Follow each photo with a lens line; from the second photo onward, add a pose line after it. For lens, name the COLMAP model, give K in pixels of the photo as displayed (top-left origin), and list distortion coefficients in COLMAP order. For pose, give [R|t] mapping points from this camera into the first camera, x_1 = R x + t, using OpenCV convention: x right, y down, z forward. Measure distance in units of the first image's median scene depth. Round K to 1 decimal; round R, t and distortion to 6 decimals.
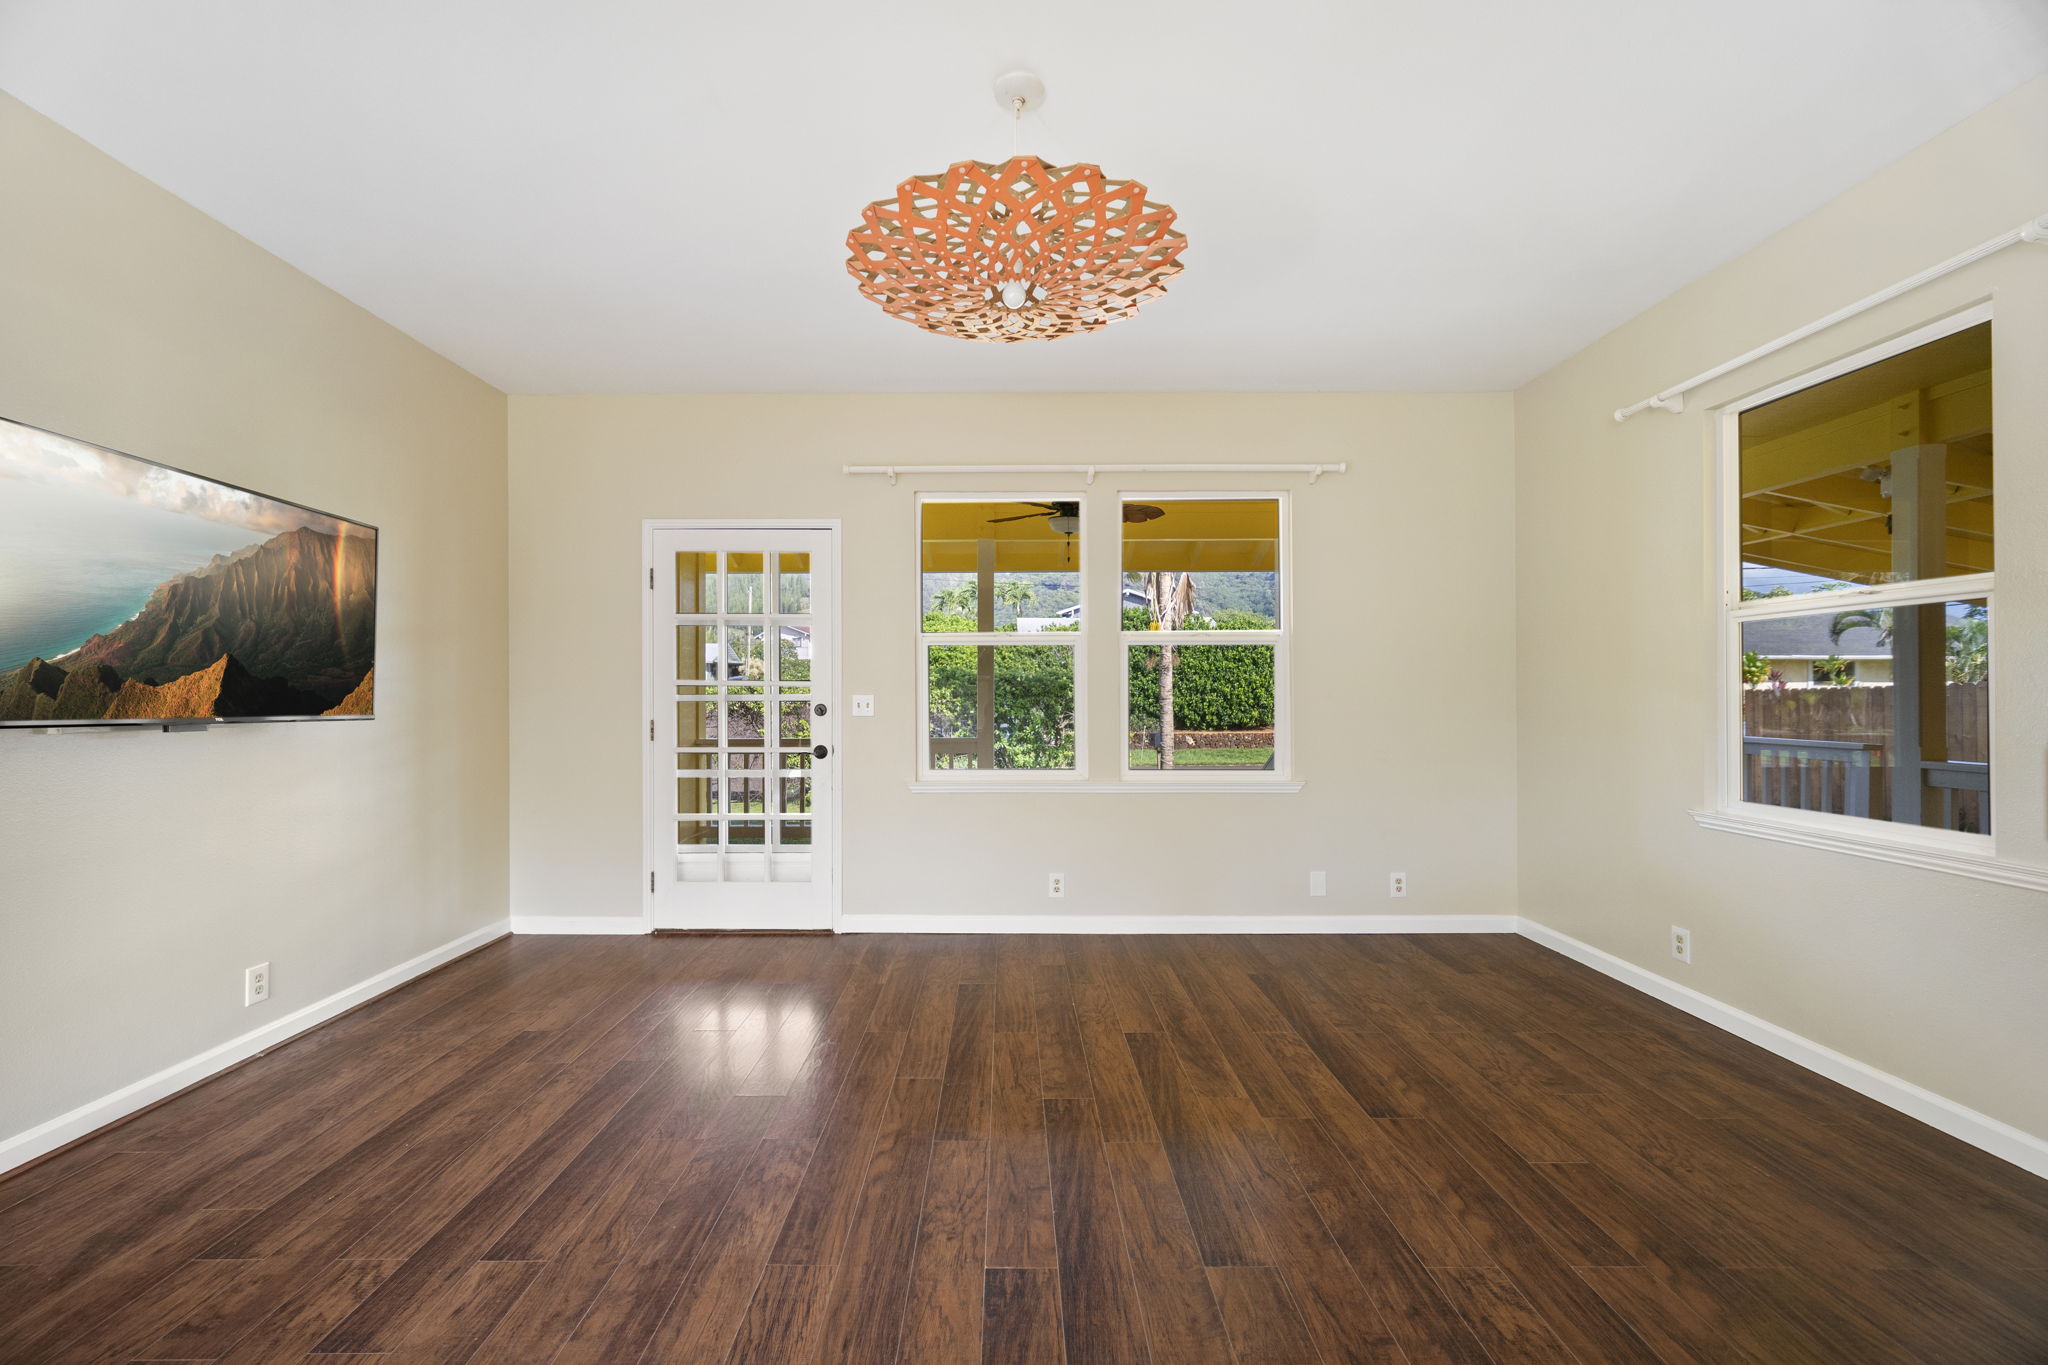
lens RADIAL K [[839.9, 0, 986.4], [0, 839.9, 655.9], [0, 0, 1]] dist [-0.003696, -0.000041]
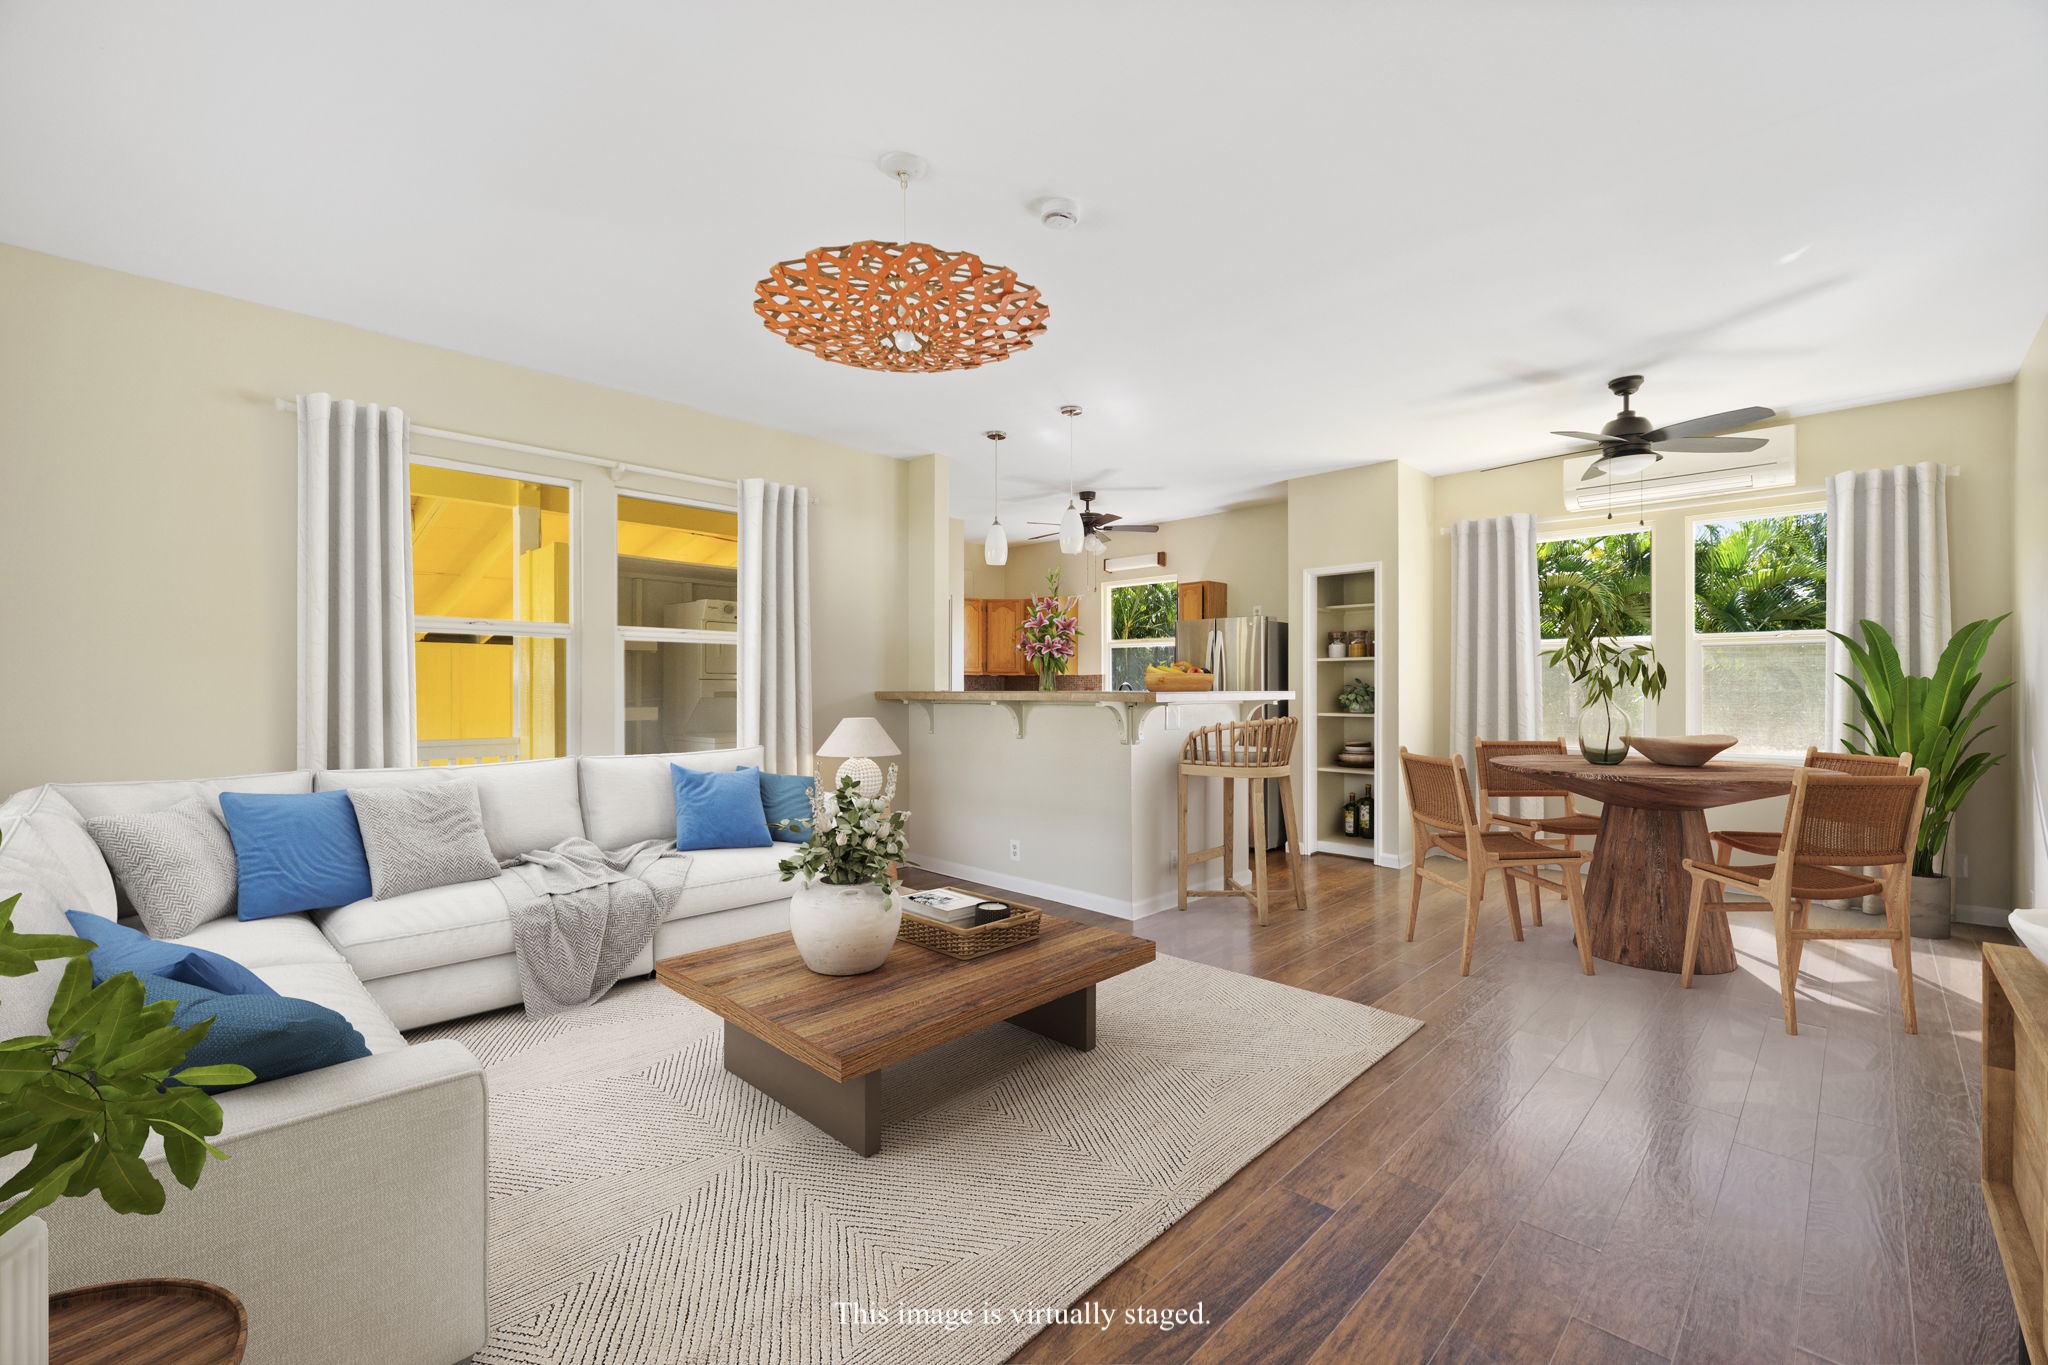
lens RADIAL K [[839.9, 0, 1019.2], [0, 839.9, 690.8], [0, 0, 1]] dist [-0.003696, -0.000041]
pose [[-0.731689, -0.005159, 0.681619, -0.773126], [-0.034203, 0.998990, -0.029154, 0.061366], [-0.680780, -0.044645, -0.731126, 1.564343]]
